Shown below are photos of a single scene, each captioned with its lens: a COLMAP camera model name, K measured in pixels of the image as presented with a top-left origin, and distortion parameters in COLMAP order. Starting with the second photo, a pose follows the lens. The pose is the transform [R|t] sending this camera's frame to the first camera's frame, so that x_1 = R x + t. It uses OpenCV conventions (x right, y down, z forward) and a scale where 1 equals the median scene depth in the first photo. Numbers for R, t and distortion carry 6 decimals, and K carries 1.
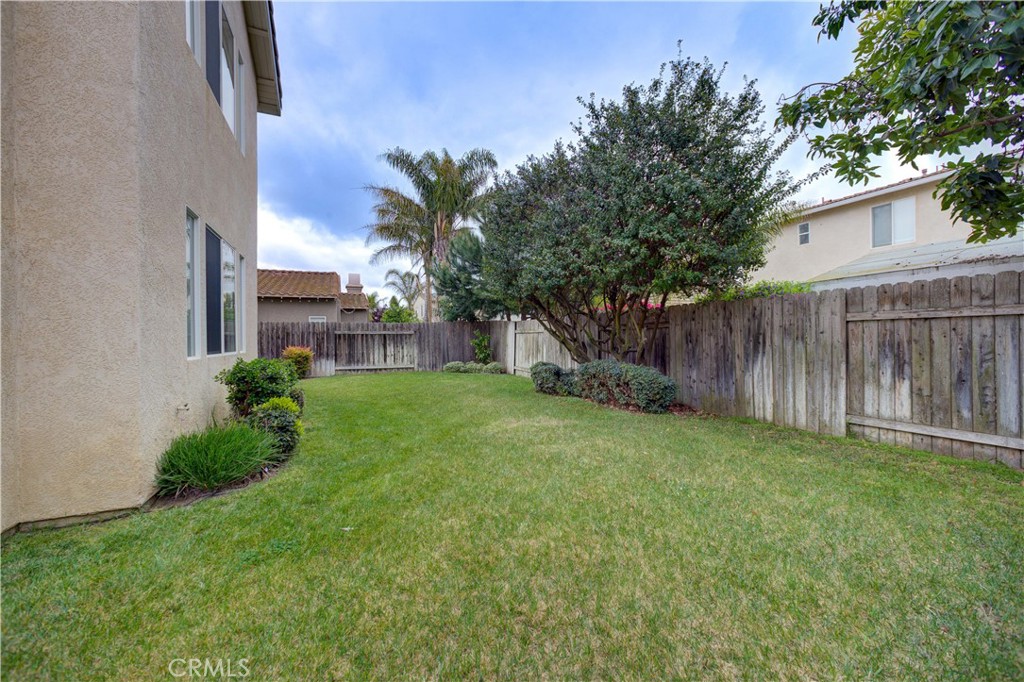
lens RADIAL K [[404.2, 0, 507.4], [0, 404.2, 342.4], [0, 0, 1]] dist [-0.015592, 0.003903]
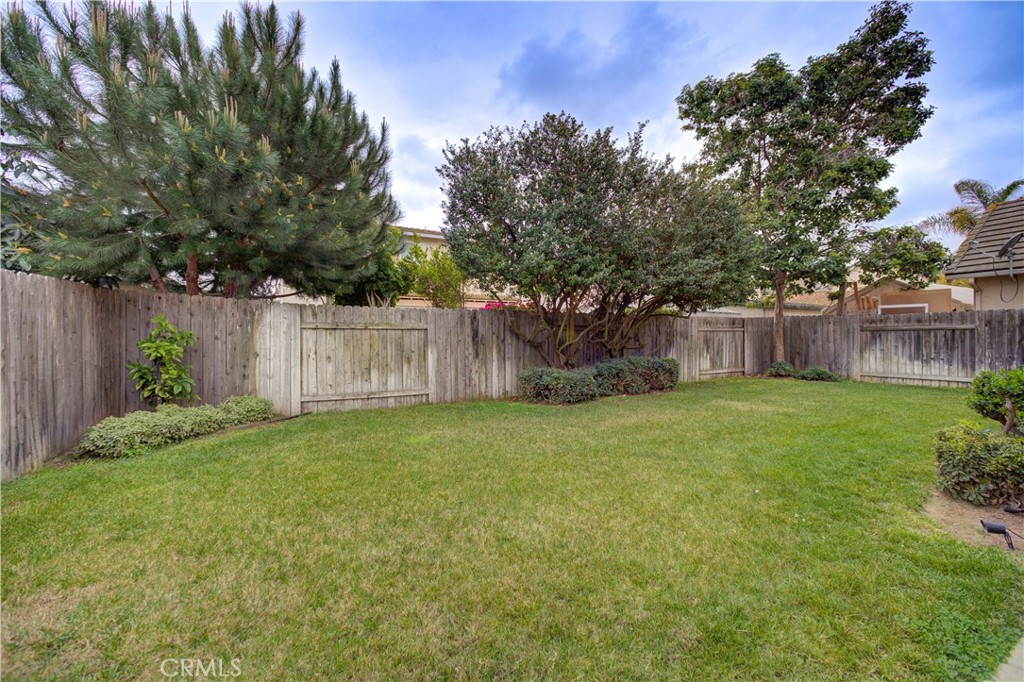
lens RADIAL K [[404.2, 0, 510.9], [0, 404.2, 336.5], [0, 0, 1]] dist [-0.015592, 0.003903]
pose [[-0.030744, 0.013098, 0.999441, -0.502692], [0.010530, 0.999863, -0.012780, -0.000130], [-0.999472, 0.010131, -0.030878, 0.748466]]
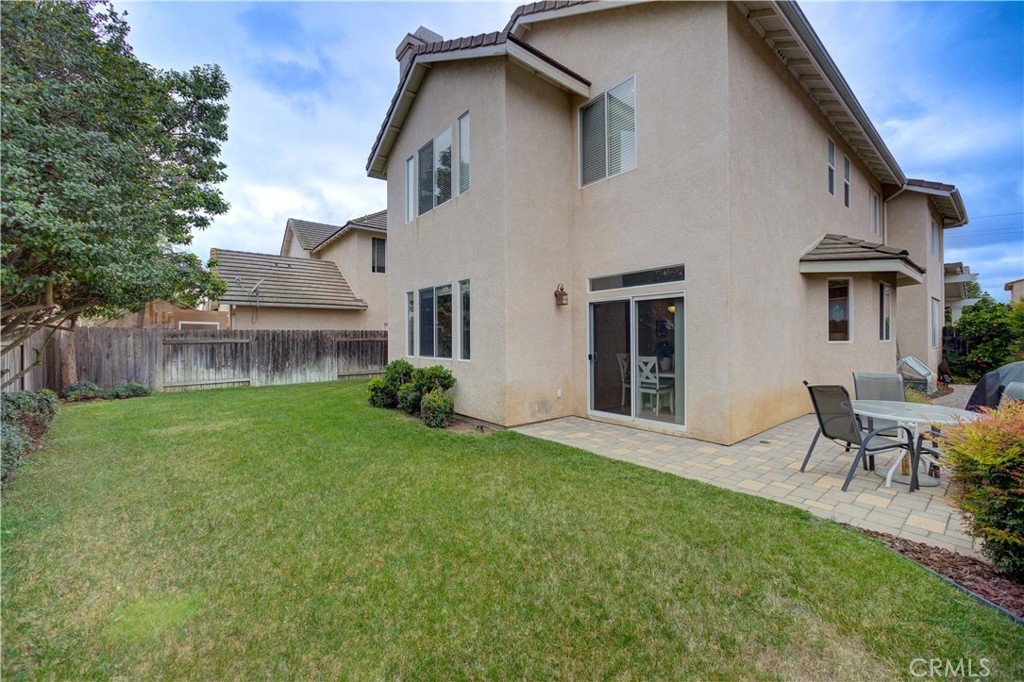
lens RADIAL K [[404.2, 0, 513.5], [0, 404.2, 338.0], [0, 0, 1]] dist [-0.015592, 0.003903]
pose [[-0.967903, 0.015443, -0.250848, -0.218600], [0.013334, 0.999860, 0.010108, -0.025996], [0.250969, 0.006439, -0.967974, 1.022731]]
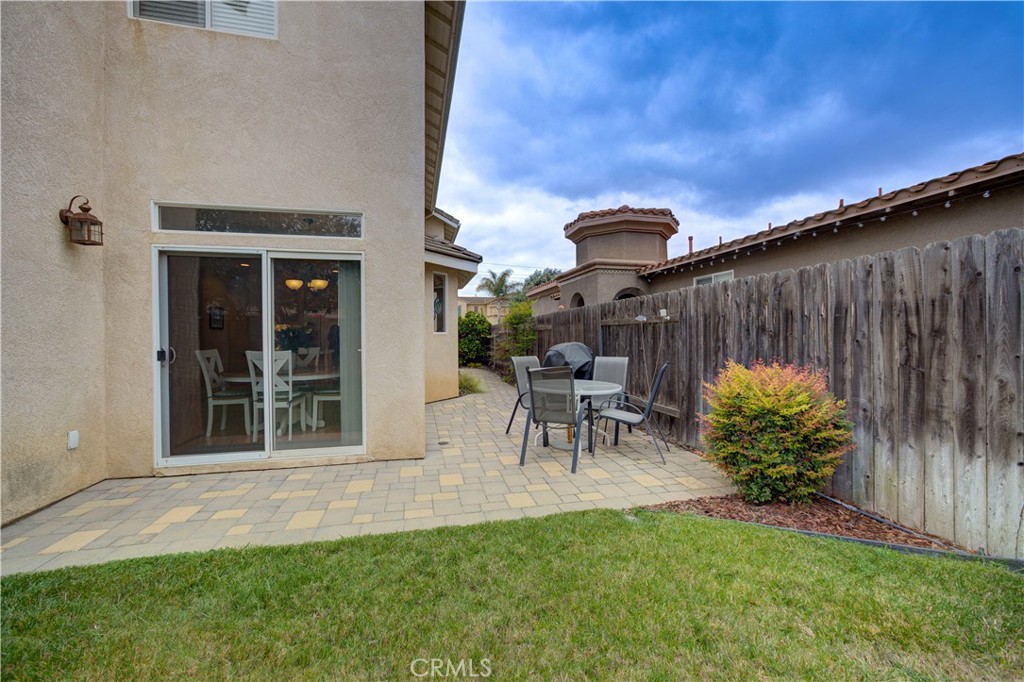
lens RADIAL K [[404.2, 0, 510.1], [0, 404.2, 338.0], [0, 0, 1]] dist [-0.015592, 0.003903]
pose [[-0.200618, 0.014180, -0.979567, -0.230590], [0.001305, 0.999898, 0.014207, -0.009929], [0.979669, 0.001572, -0.200616, 0.821189]]
